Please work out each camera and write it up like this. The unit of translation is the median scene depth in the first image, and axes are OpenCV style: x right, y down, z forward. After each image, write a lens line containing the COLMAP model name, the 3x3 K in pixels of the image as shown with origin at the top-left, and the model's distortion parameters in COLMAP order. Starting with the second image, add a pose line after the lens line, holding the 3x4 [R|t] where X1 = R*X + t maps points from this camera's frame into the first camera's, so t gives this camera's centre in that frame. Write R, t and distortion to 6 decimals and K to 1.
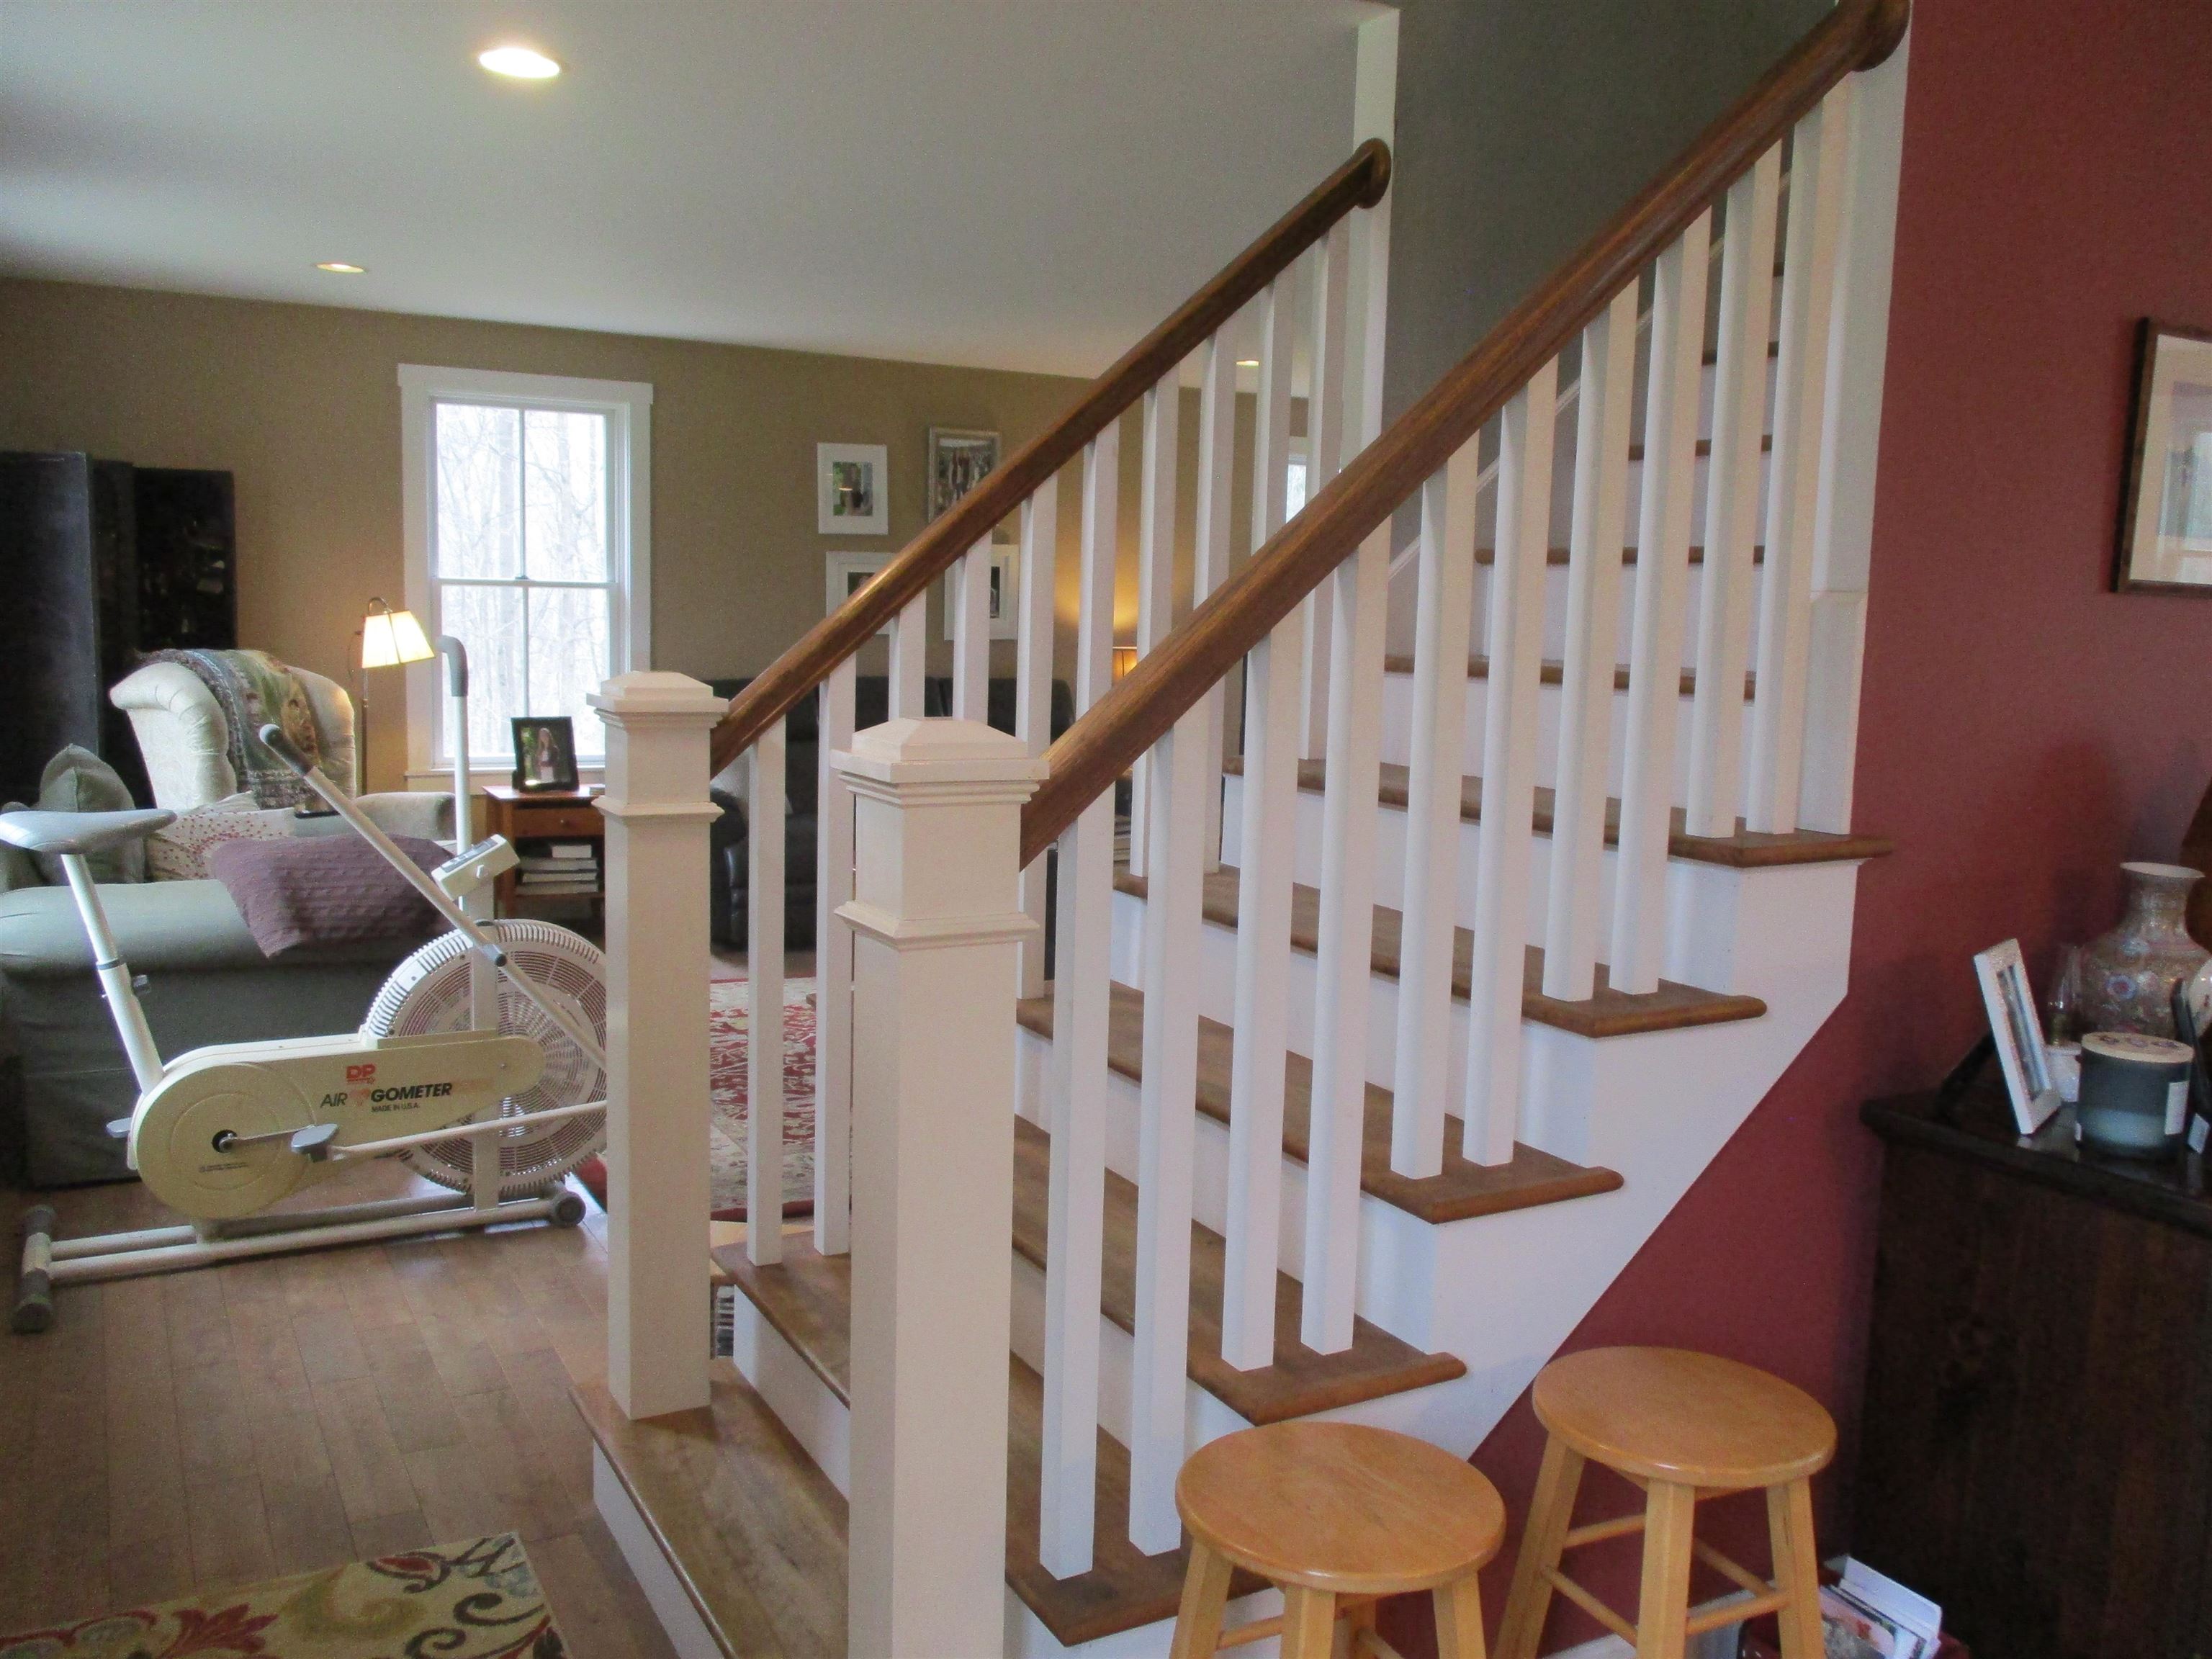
lens RADIAL K [[1857.9, 0, 1139.7], [0, 1857.9, 822.1], [0, 0, 1]] dist [-0.030053, 0.030405]
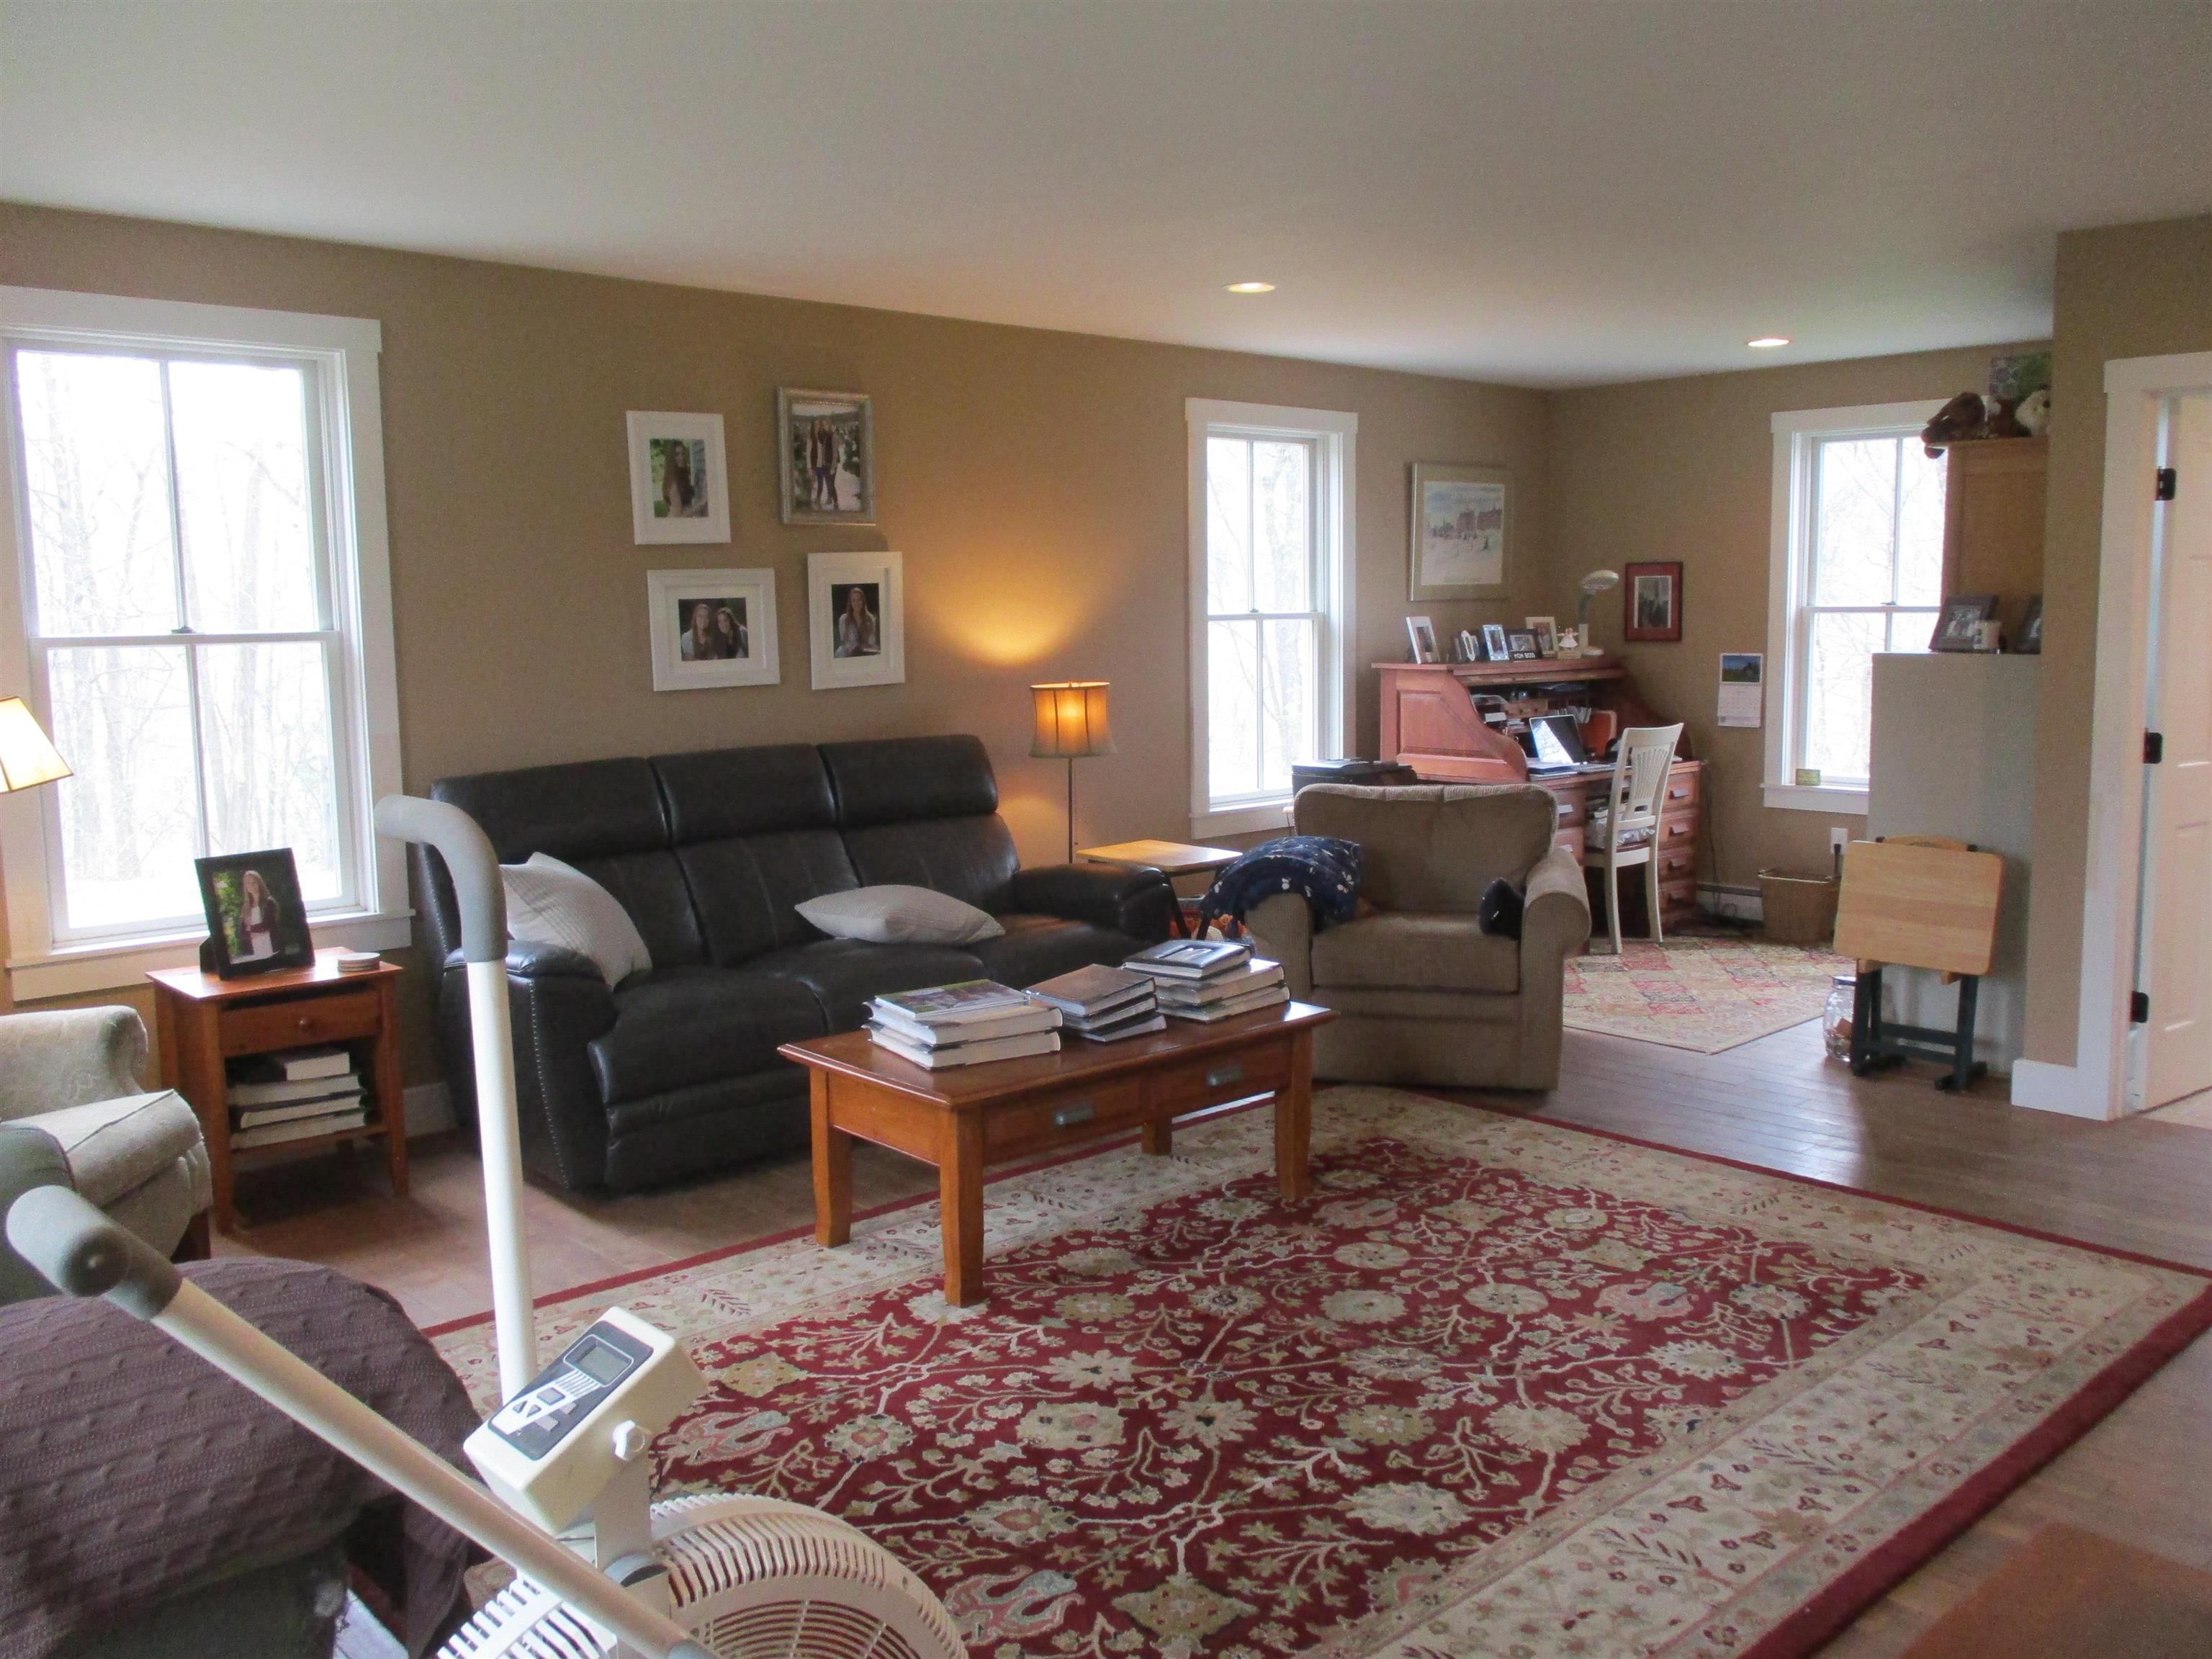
lens RADIAL K [[1857.9, 0, 1139.7], [0, 1857.9, 822.1], [0, 0, 1]] dist [-0.030053, 0.030405]
pose [[0.969013, -0.072545, 0.236116, -0.172752], [0.074025, 0.997253, 0.002603, -0.045233], [-0.235656, 0.014956, 0.971721, 0.318932]]
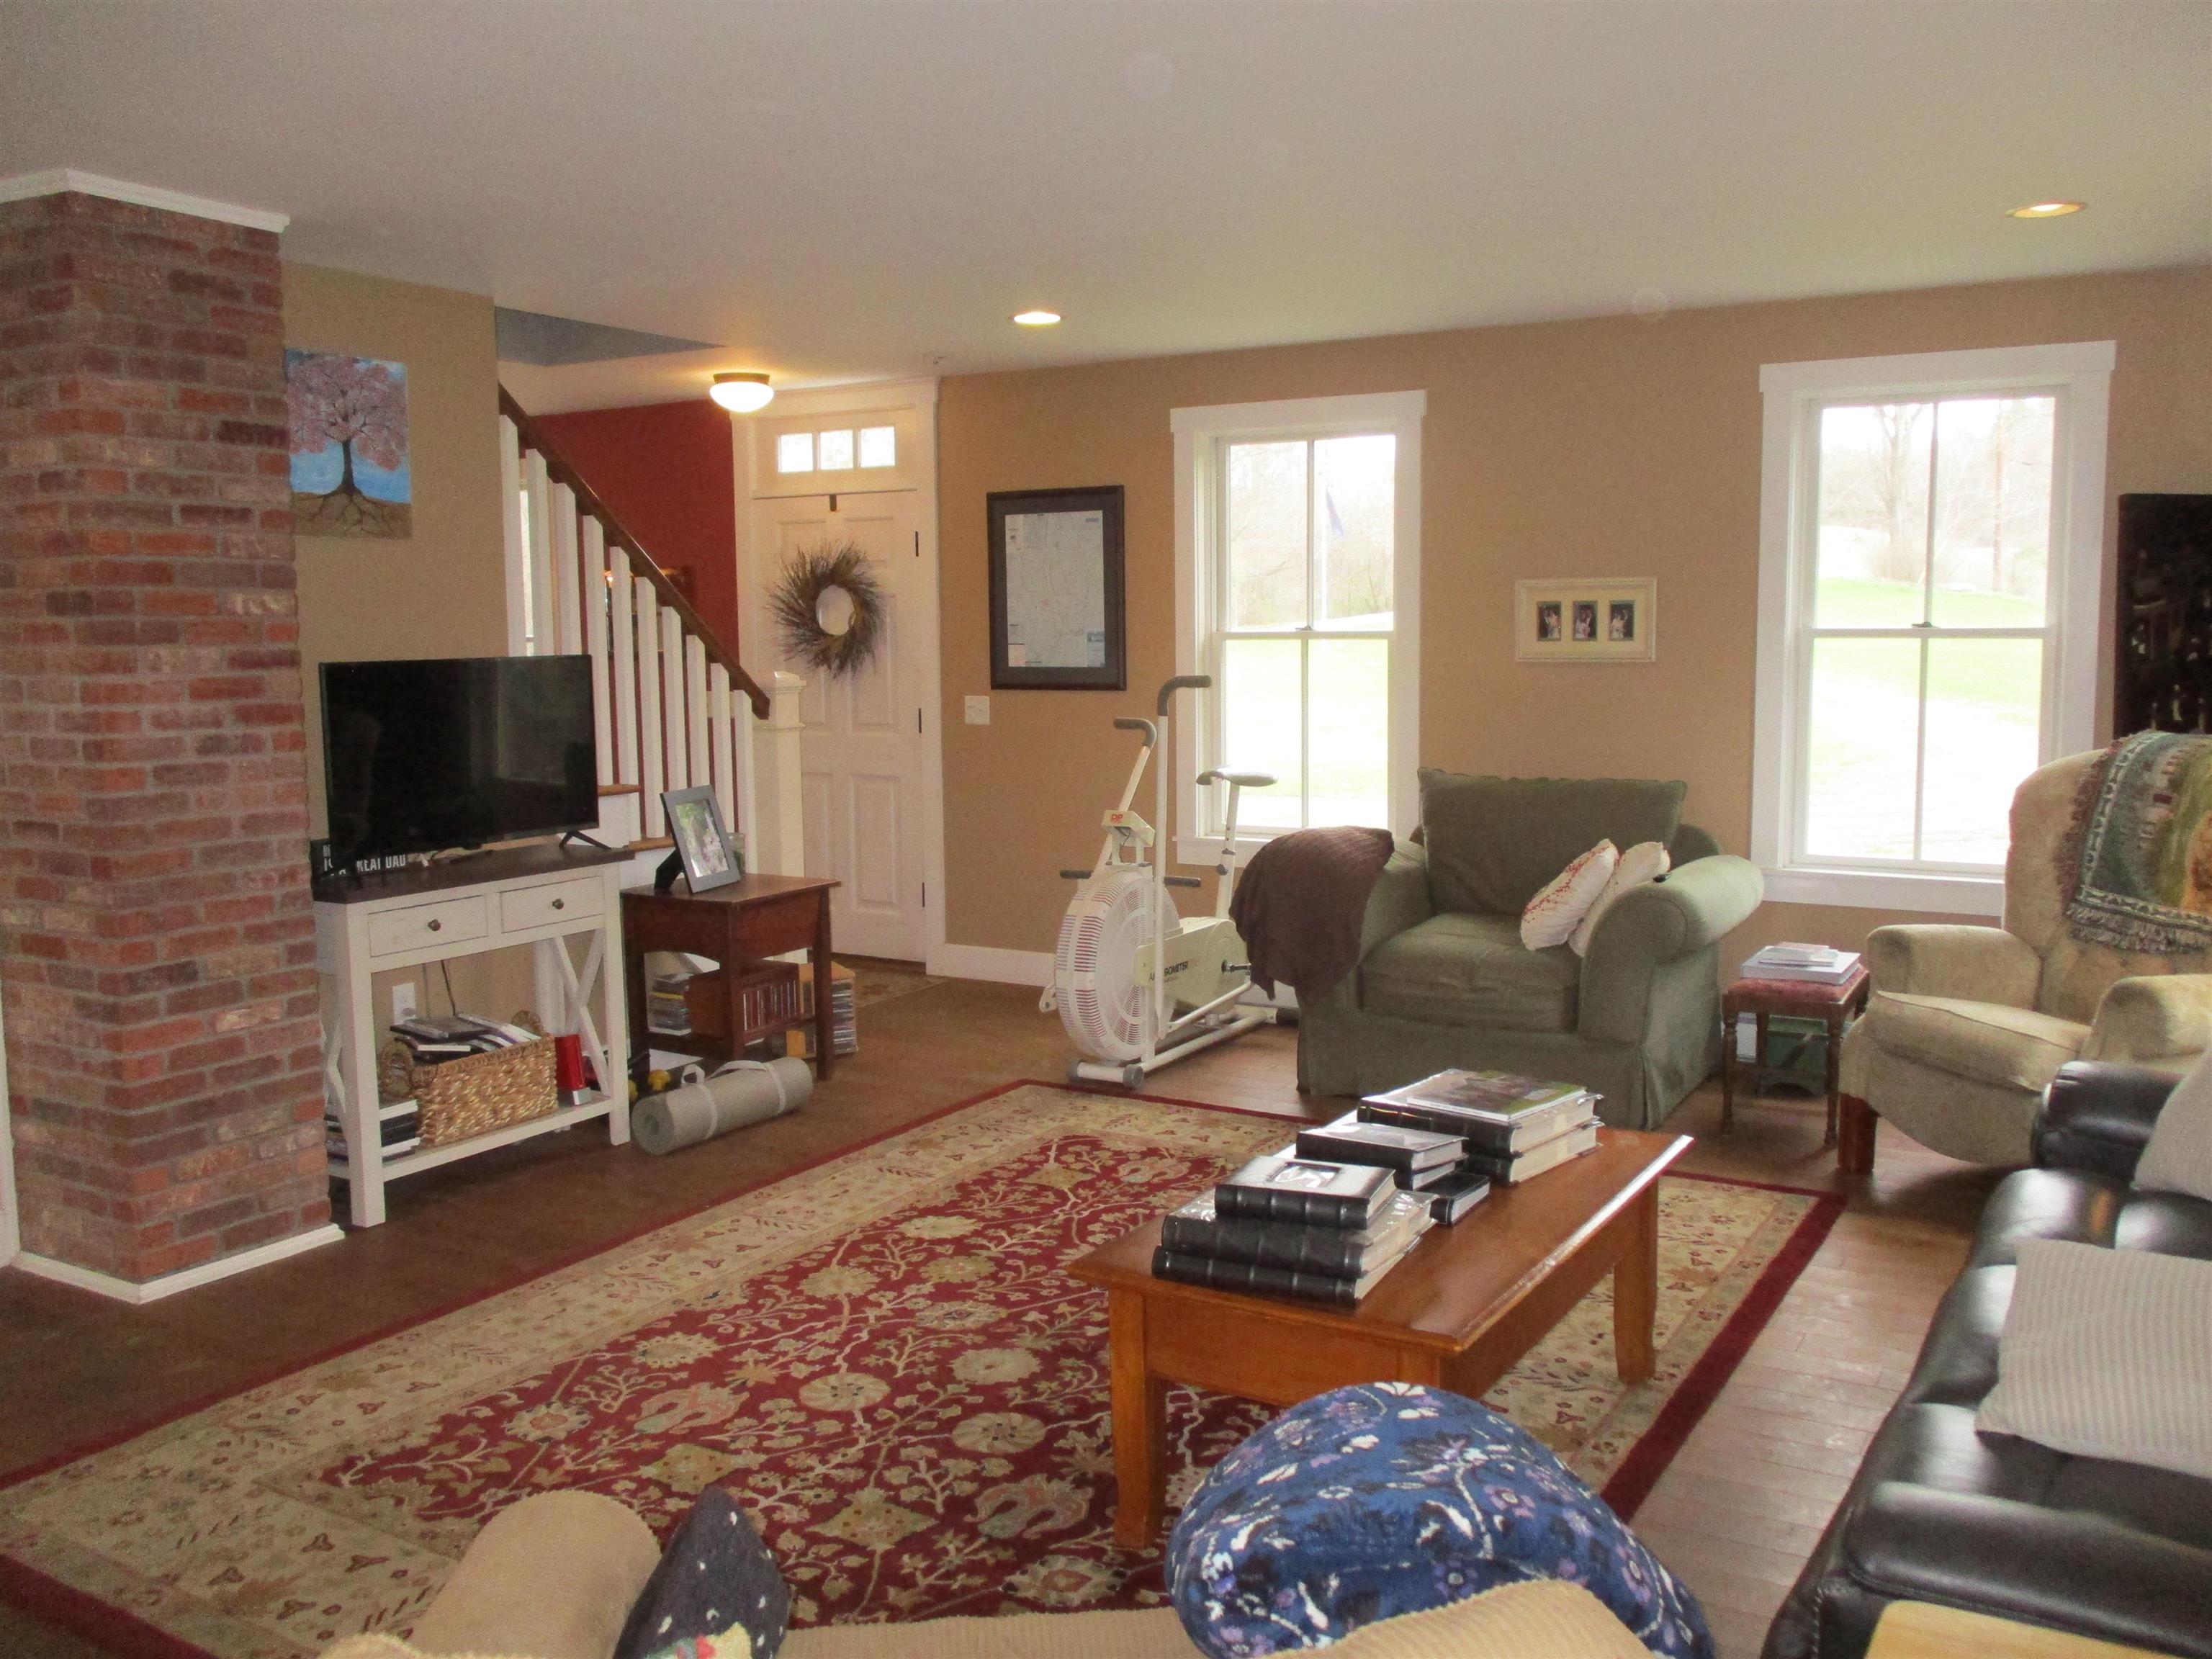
lens RADIAL K [[1857.9, 0, 1139.7], [0, 1857.9, 822.1], [0, 0, 1]] dist [-0.030053, 0.030405]
pose [[-0.866231, 0.031632, -0.498641, 0.196989], [-0.079807, 0.976421, 0.200580, -0.144831], [0.493228, 0.213544, -0.843282, 1.186483]]
